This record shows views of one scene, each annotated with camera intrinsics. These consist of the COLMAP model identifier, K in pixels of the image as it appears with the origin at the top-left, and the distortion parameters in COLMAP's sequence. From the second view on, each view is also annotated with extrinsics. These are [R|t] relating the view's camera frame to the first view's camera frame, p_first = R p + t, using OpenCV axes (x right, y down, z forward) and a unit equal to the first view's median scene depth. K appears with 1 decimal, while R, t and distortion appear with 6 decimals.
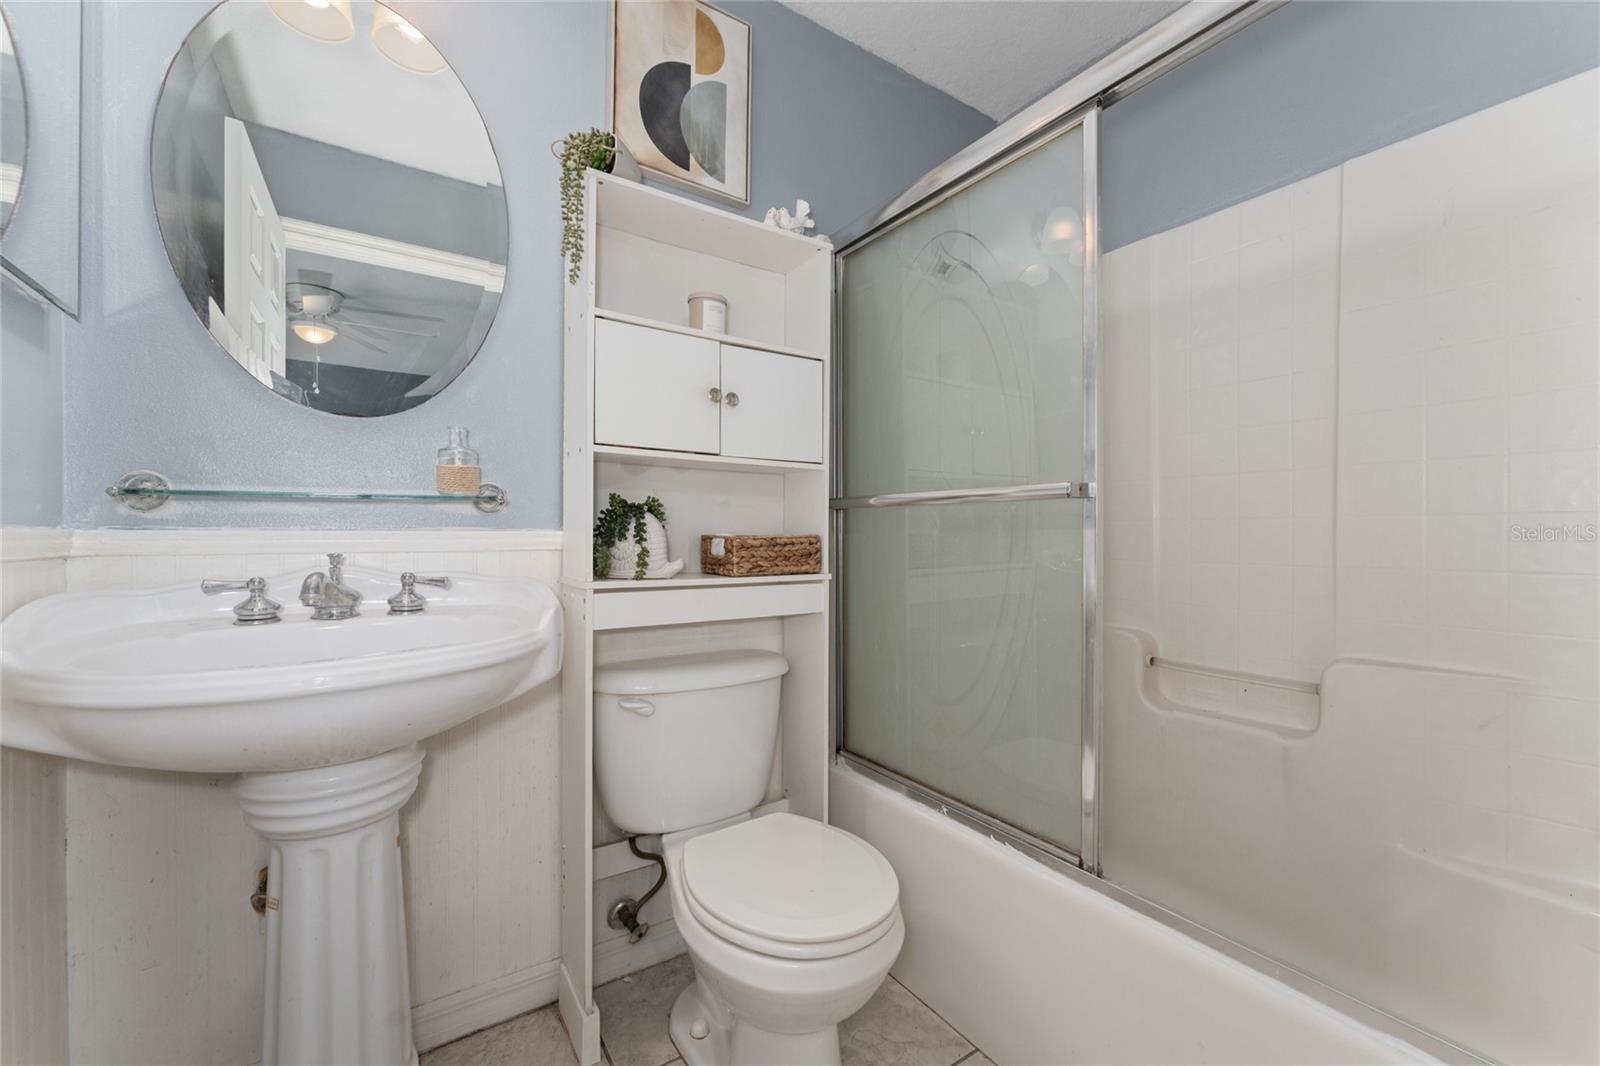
lens RADIAL K [[640.9, 0, 801.0], [0, 640.9, 535.1], [0, 0, 1]] dist [-0.001668, -0.000250]
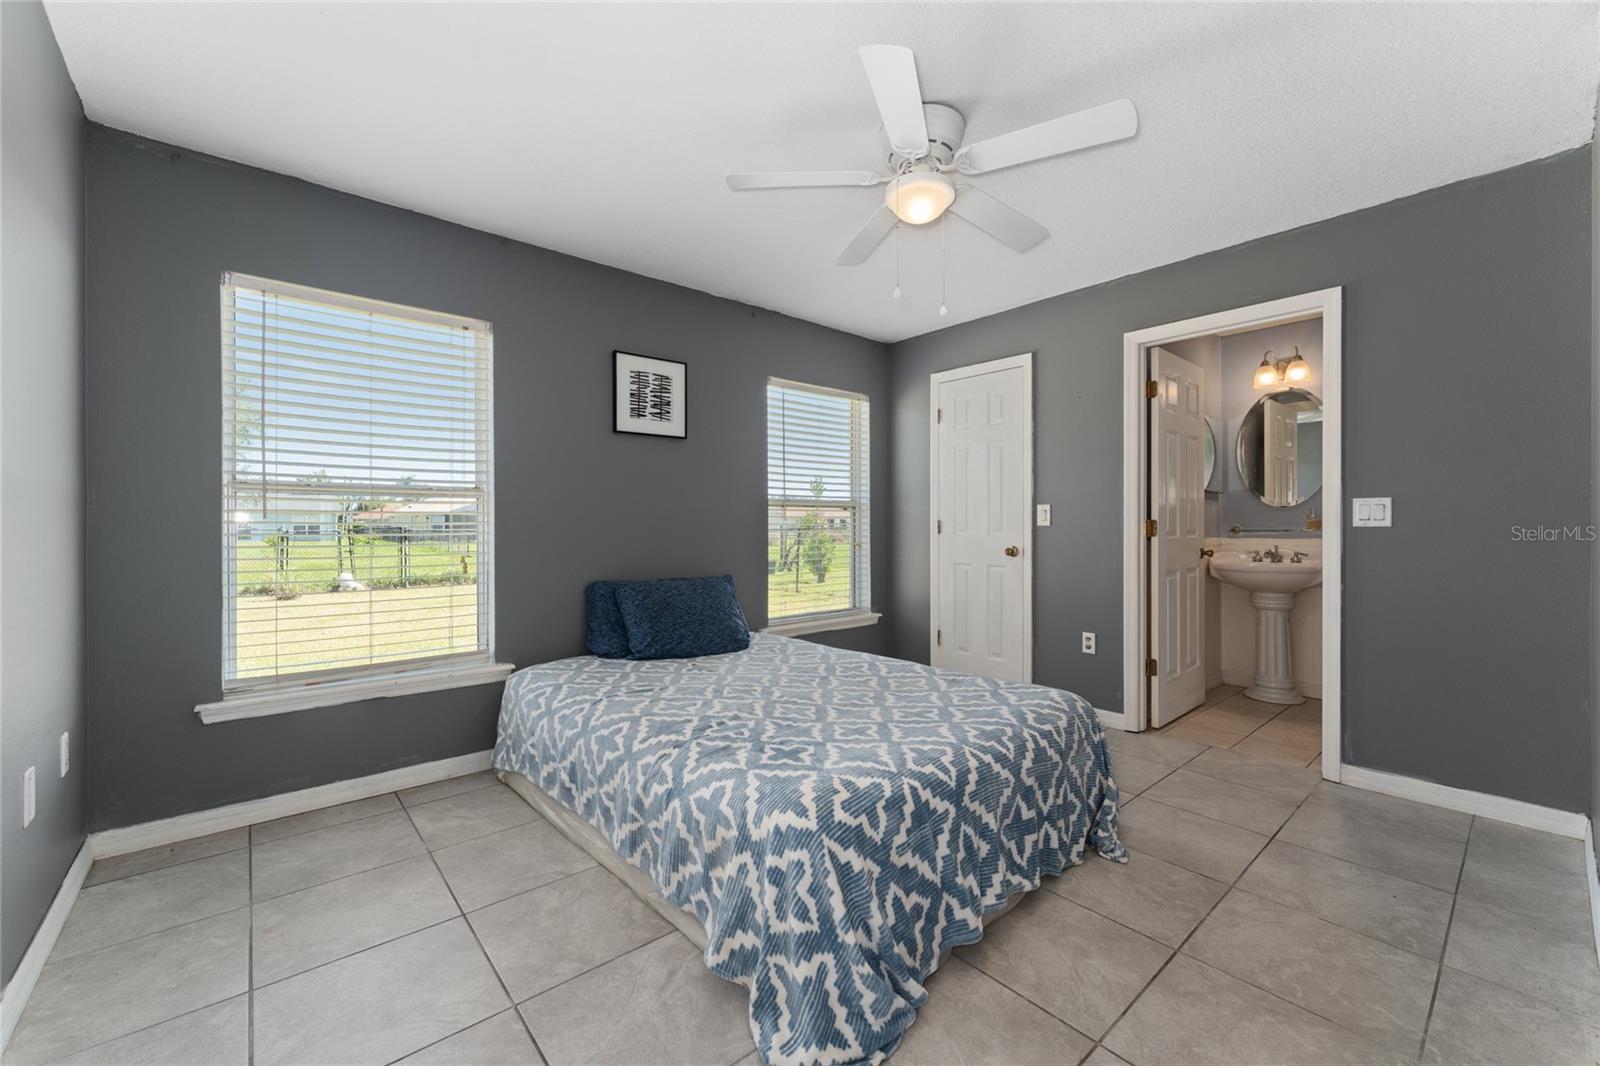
lens RADIAL K [[640.9, 0, 801.3], [0, 640.9, 525.6], [0, 0, 1]] dist [-0.001668, -0.000250]
pose [[0.116346, 0.005483, -0.993194, 2.880971], [0.001408, 0.999983, 0.005686, -0.120881], [0.993208, -0.002059, 0.116337, -2.380415]]
